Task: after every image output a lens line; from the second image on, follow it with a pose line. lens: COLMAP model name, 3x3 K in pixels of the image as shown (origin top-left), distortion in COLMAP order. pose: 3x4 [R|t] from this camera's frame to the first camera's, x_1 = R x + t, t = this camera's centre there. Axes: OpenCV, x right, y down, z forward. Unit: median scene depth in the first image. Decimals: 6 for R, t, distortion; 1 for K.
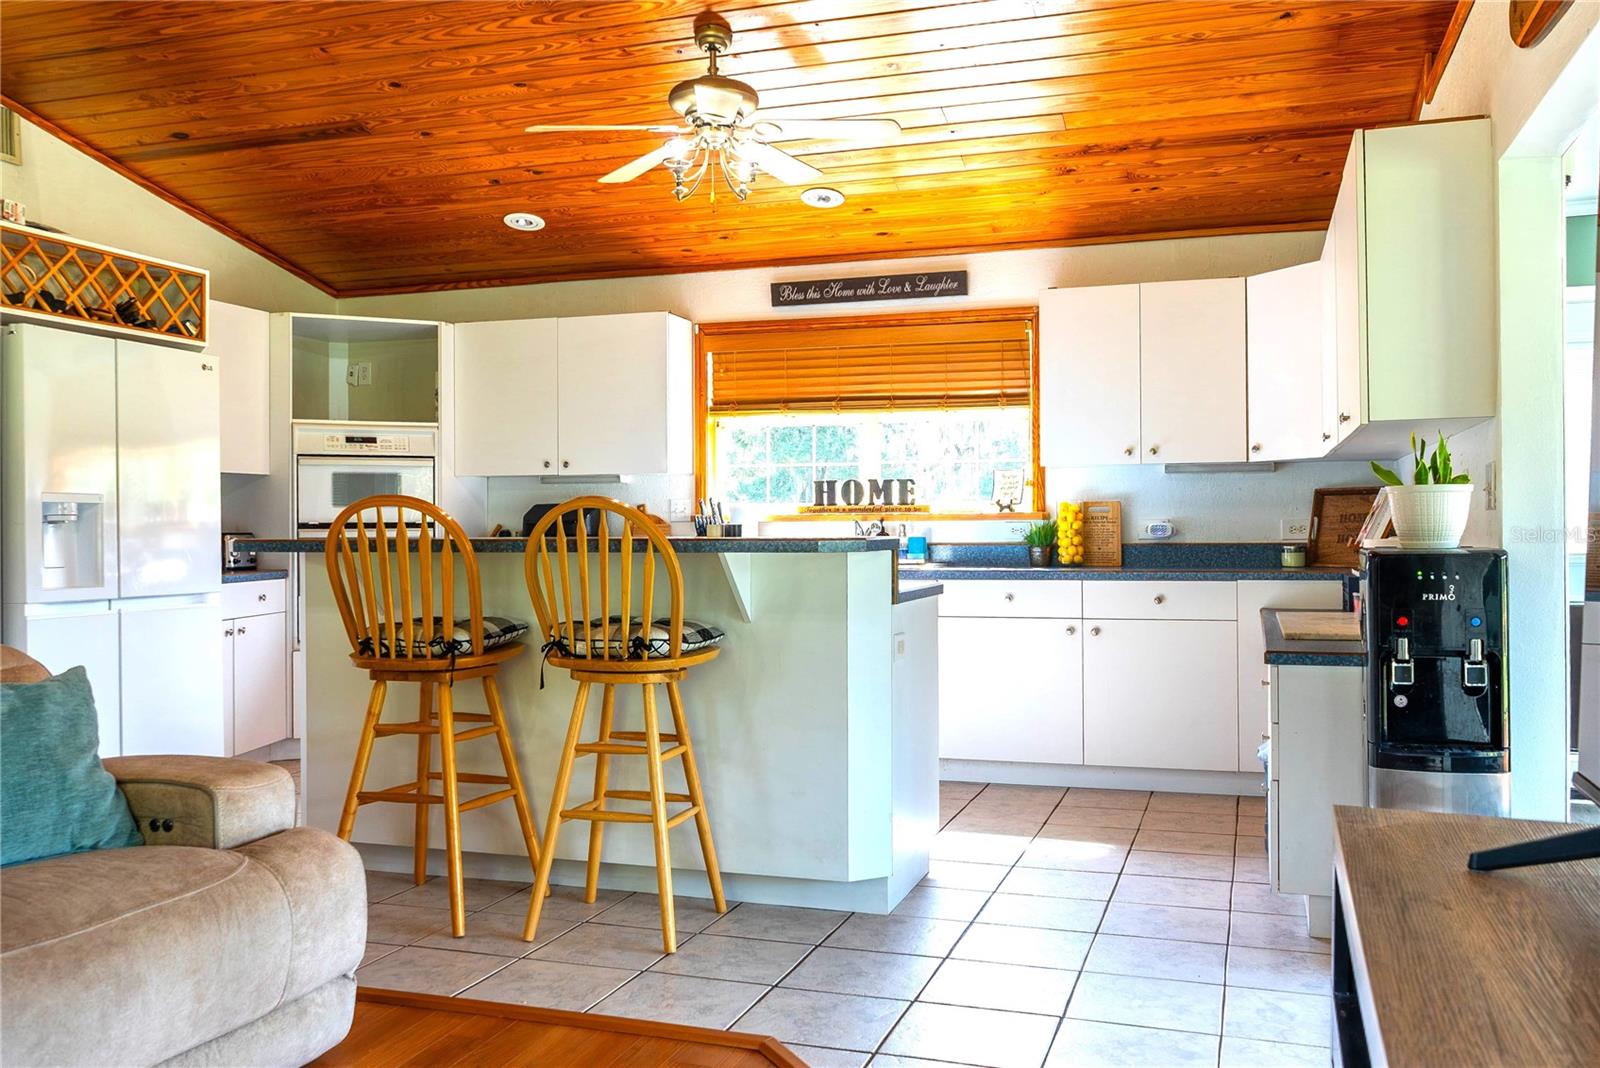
lens RADIAL K [[1288.1, 0, 800.0], [0, 1288.1, 534.0], [0, 0, 1]] dist [0.004993, 0.001353]
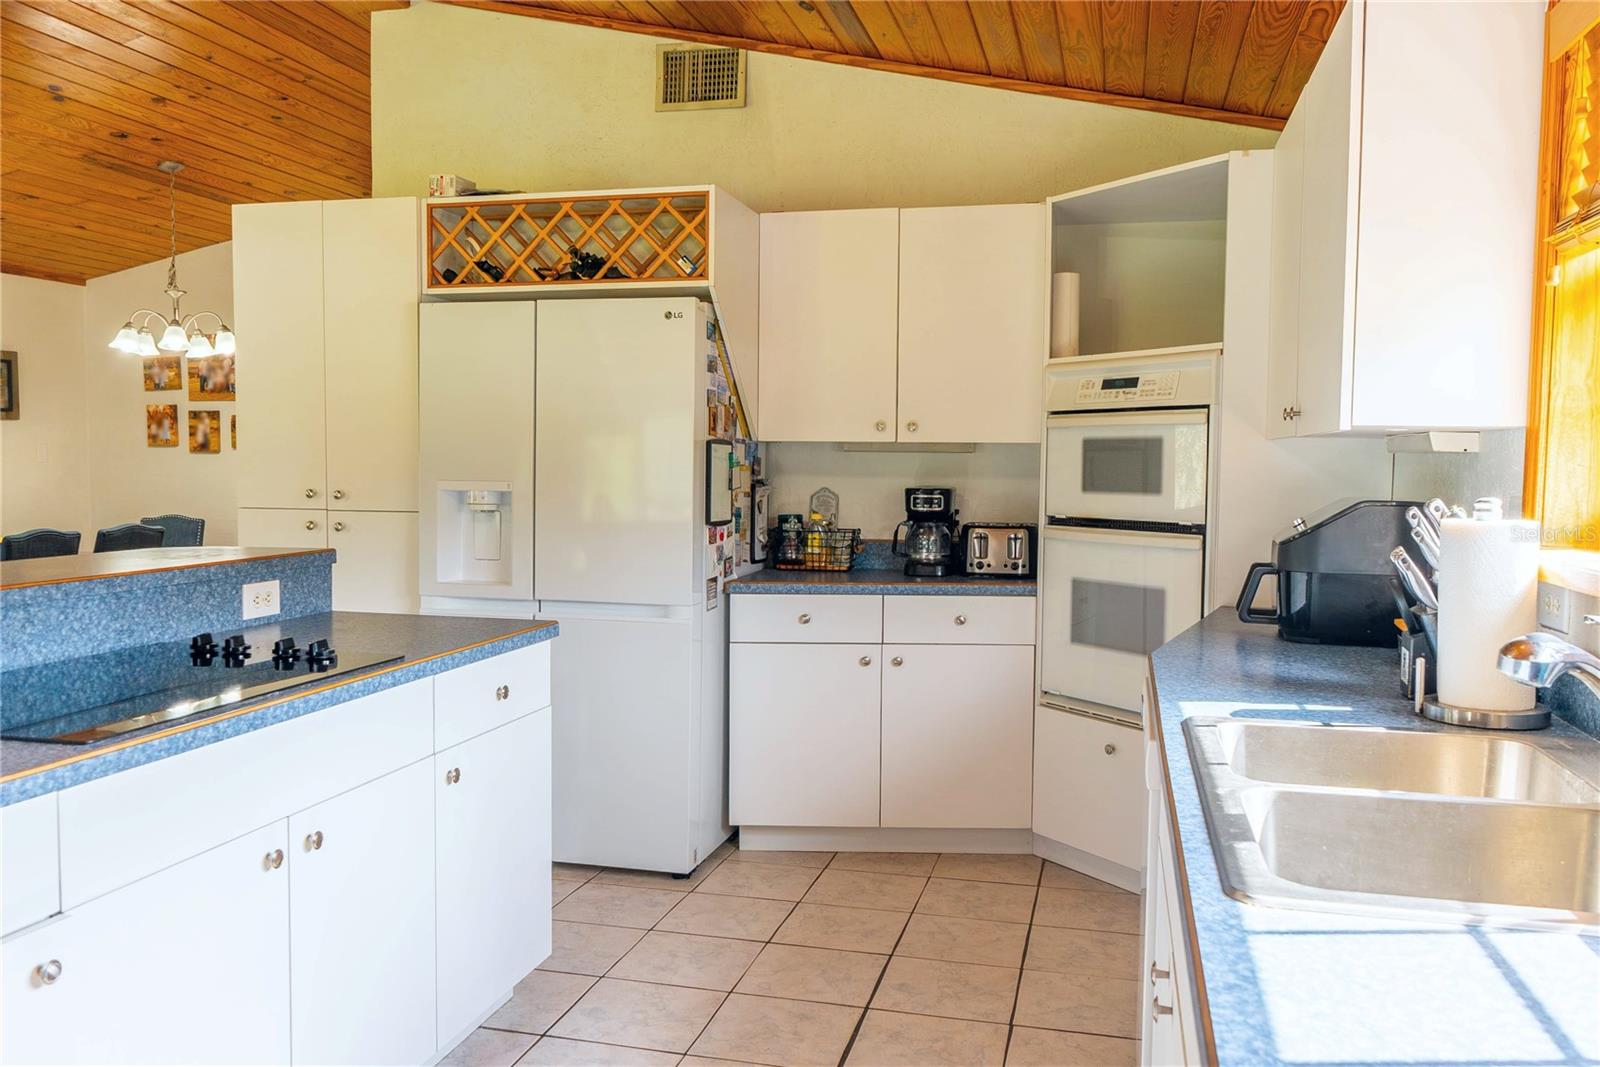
lens RADIAL K [[1288.1, 0, 800.0], [0, 1288.1, 533.5], [0, 0, 1]] dist [0.004993, 0.001353]
pose [[0.092741, 0.060539, -0.993848, 0.338754], [-0.015601, 0.998116, 0.059343, -0.048170], [0.995568, 0.010002, 0.093511, 1.061000]]
